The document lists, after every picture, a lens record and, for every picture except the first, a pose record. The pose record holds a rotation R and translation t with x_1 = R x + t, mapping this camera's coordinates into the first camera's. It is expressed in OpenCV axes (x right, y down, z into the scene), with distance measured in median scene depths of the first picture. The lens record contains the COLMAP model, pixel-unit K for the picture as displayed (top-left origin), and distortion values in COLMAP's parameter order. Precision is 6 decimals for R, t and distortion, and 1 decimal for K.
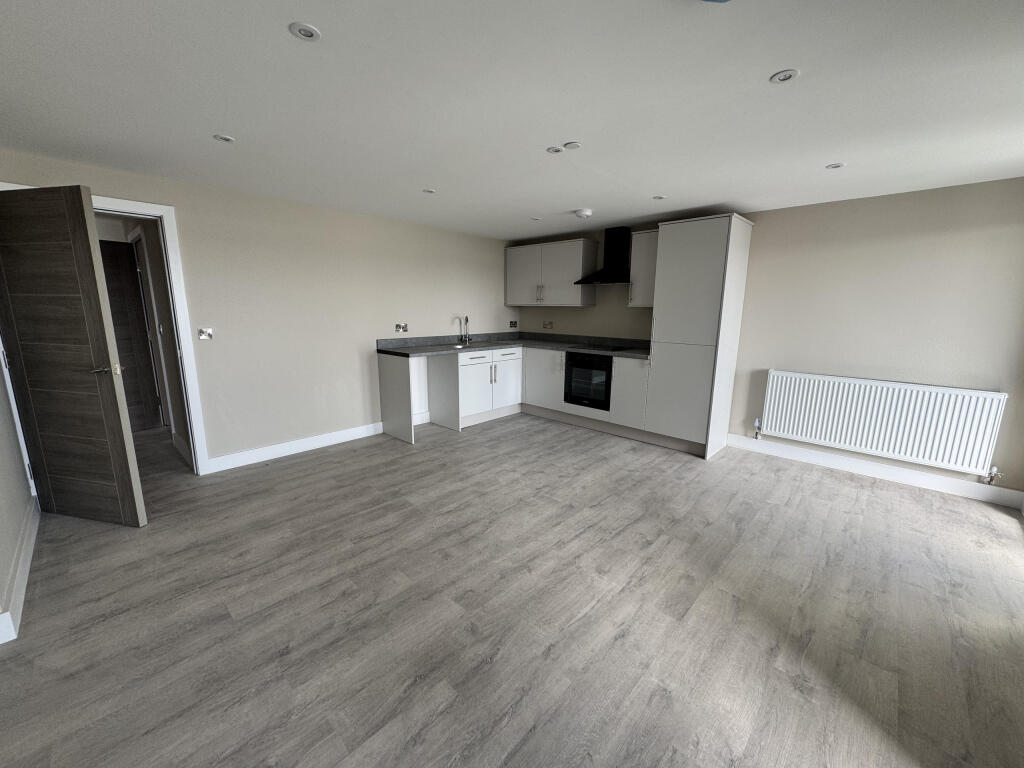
lens RADIAL K [[408.0, 0, 514.2], [0, 408.0, 382.2], [0, 0, 1]] dist [-0.002140, -0.000657]
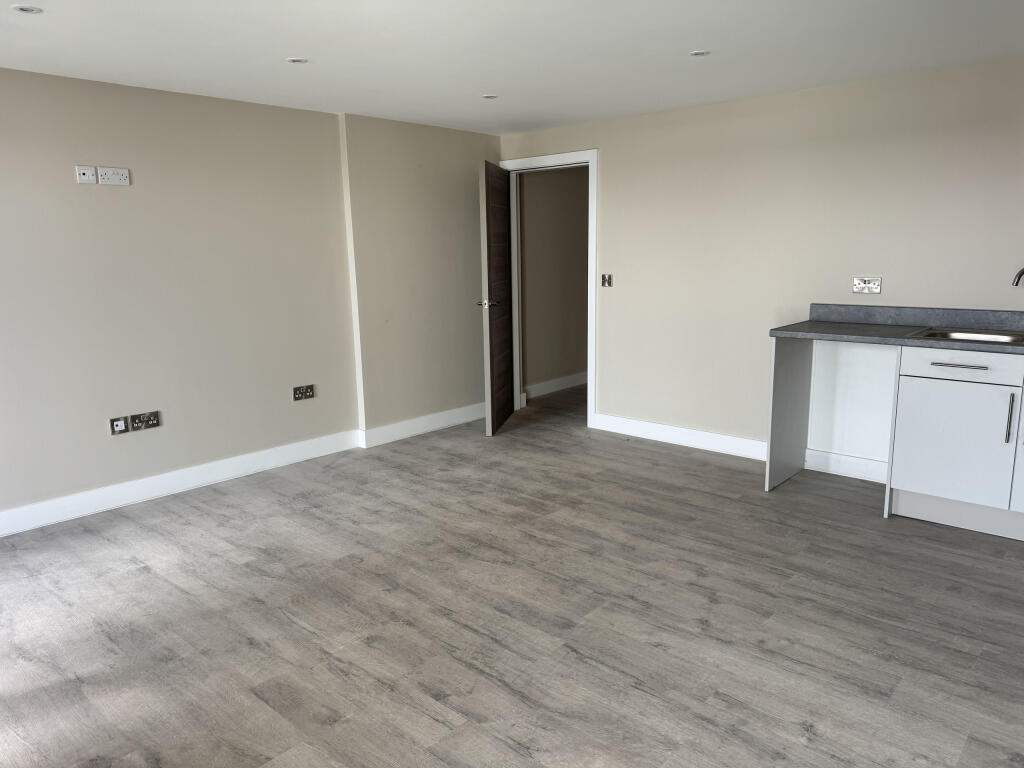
lens RADIAL K [[708.3, 0, 516.8], [0, 708.3, 383.1], [0, 0, 1]] dist [0.001468, -0.021525]
pose [[0.039813, 0.182572, -0.982386, 0.971135], [-0.174967, 0.969249, 0.173039, -0.149158], [0.983769, 0.164996, 0.070533, 0.803678]]
